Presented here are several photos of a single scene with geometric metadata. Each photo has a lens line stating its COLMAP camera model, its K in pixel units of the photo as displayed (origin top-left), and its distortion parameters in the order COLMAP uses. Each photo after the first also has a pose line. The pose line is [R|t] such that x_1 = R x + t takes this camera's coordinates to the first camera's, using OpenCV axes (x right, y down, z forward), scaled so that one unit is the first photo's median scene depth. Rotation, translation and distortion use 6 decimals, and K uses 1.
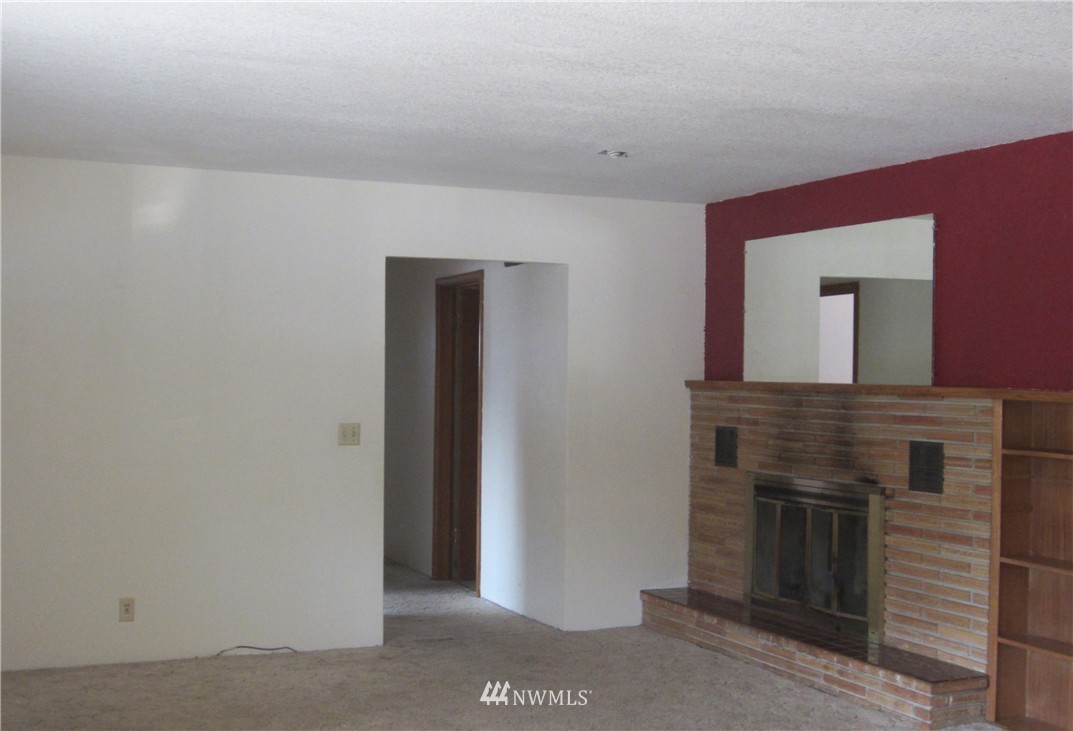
lens RADIAL K [[1396.5, 0, 536.3], [0, 1396.5, 367.2], [0, 0, 1]] dist [-0.027516, 0.000000]
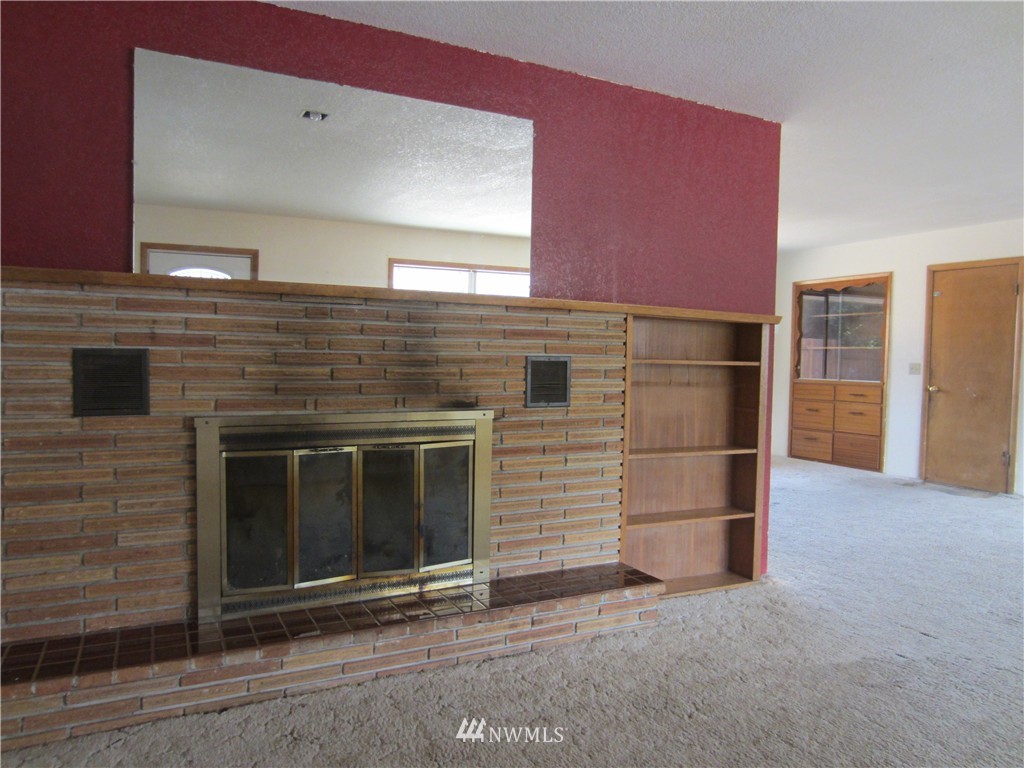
lens RADIAL K [[729.1, 0, 510.8], [0, 729.1, 381.8], [0, 0, 1]] dist [-0.010480, 0.002063]
pose [[-0.054143, -0.049999, 0.997281, -0.205950], [-0.021419, 0.998574, 0.048901, 0.041851], [-0.998303, -0.018713, -0.055137, 0.939451]]
